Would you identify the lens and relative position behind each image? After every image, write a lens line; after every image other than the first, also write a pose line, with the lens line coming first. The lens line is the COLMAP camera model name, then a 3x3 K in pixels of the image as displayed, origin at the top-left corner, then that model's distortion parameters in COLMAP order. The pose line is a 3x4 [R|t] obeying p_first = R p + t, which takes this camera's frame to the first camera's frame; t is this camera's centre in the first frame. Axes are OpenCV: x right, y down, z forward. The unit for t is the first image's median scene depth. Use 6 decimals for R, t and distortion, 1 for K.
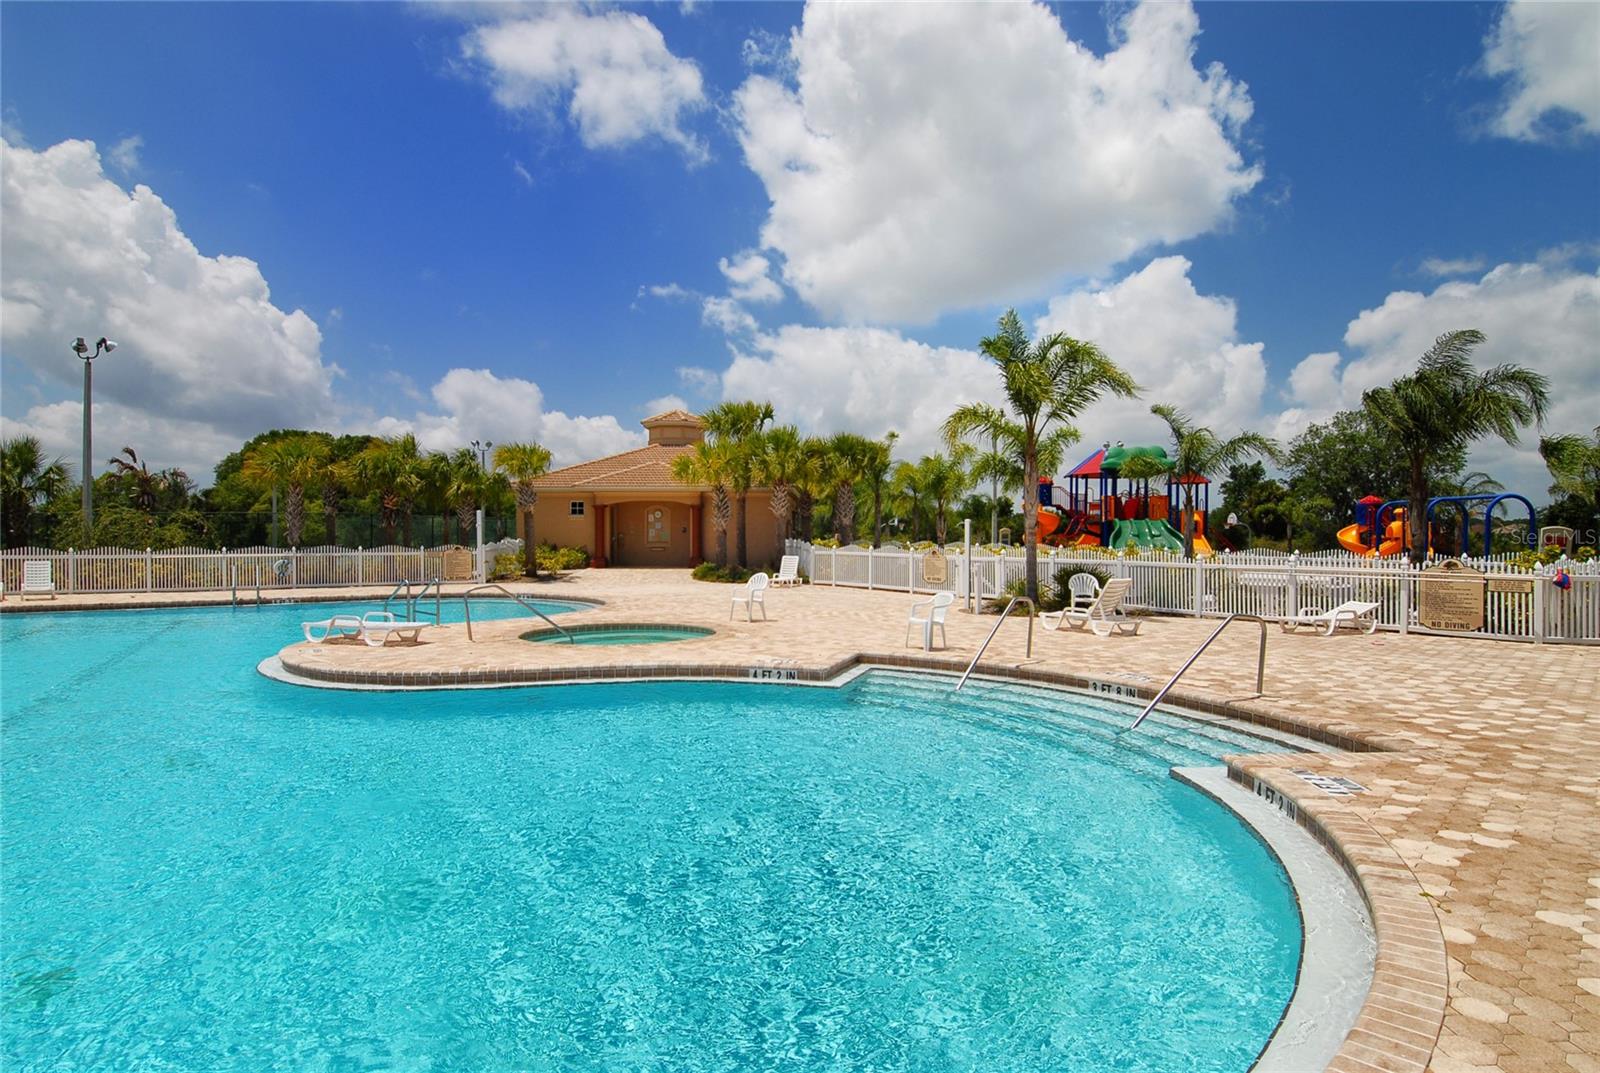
lens RADIAL K [[838.2, 0, 799.1], [0, 838.2, 546.8], [0, 0, 1]] dist [0.001877, -0.027458]
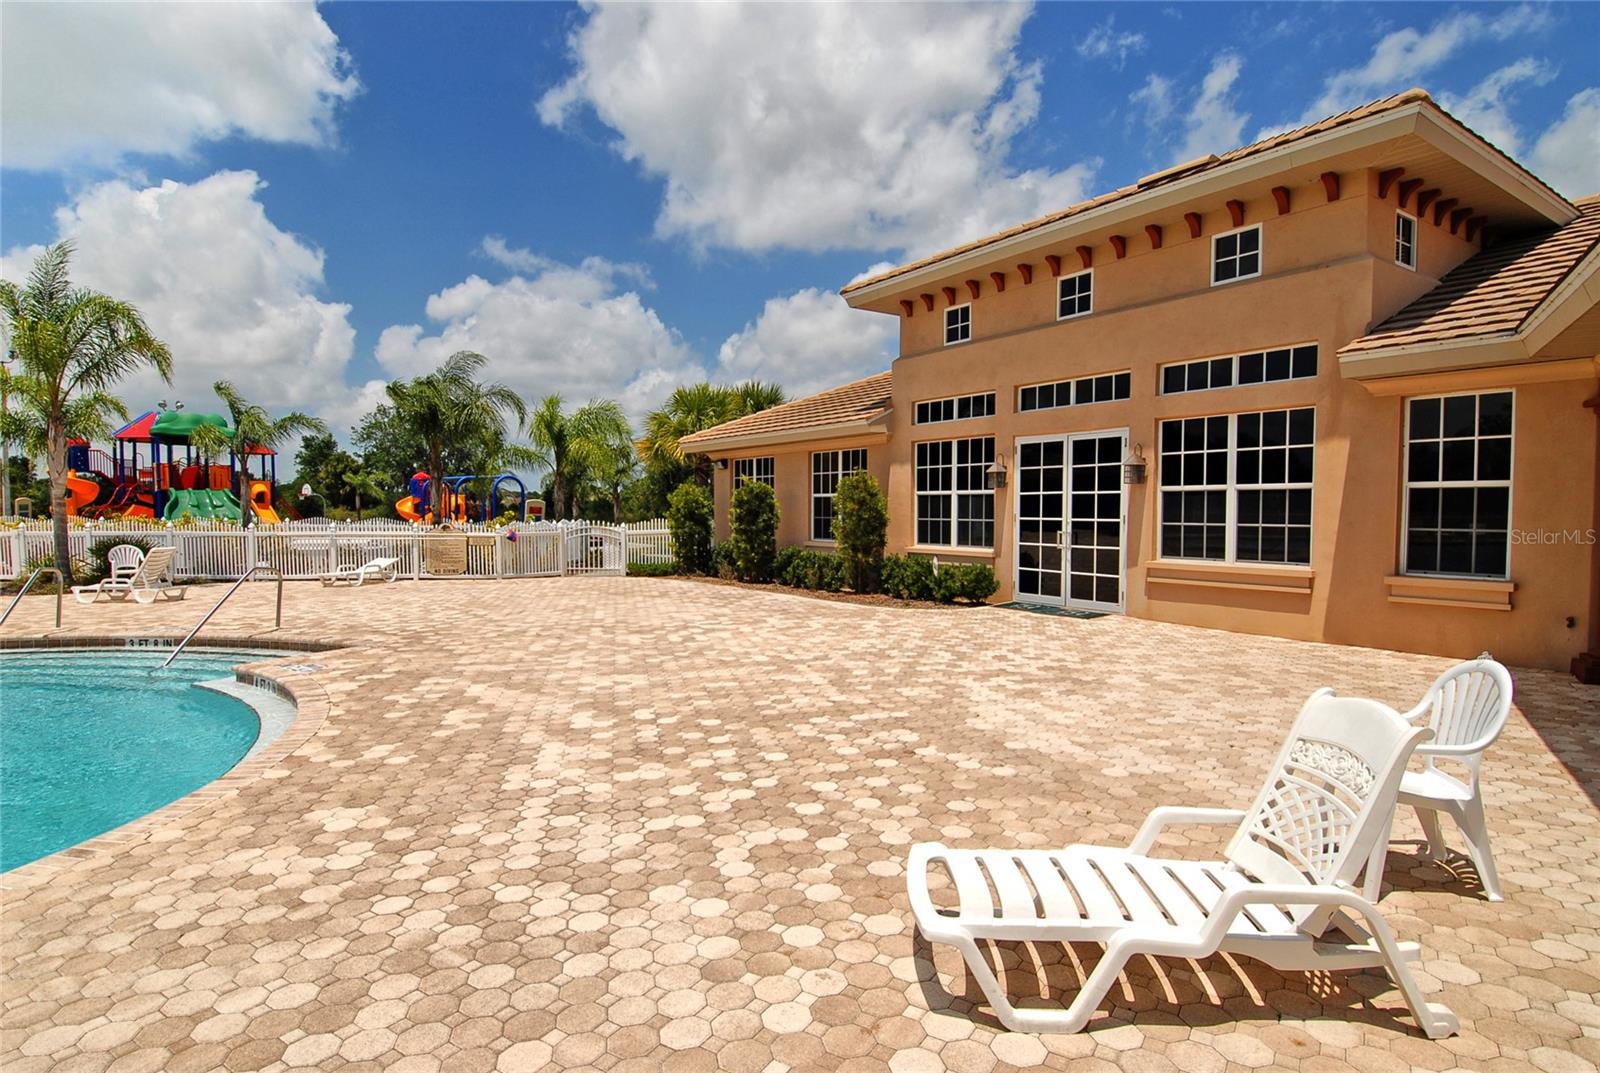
lens RADIAL K [[838.2, 0, 799.1], [0, 838.2, 546.8], [0, 0, 1]] dist [0.001877, -0.027458]
pose [[0.542871, -0.039930, 0.838866, -0.042436], [0.010279, 0.999110, 0.040906, 0.002368], [-0.839753, -0.013584, 0.542799, -0.172297]]
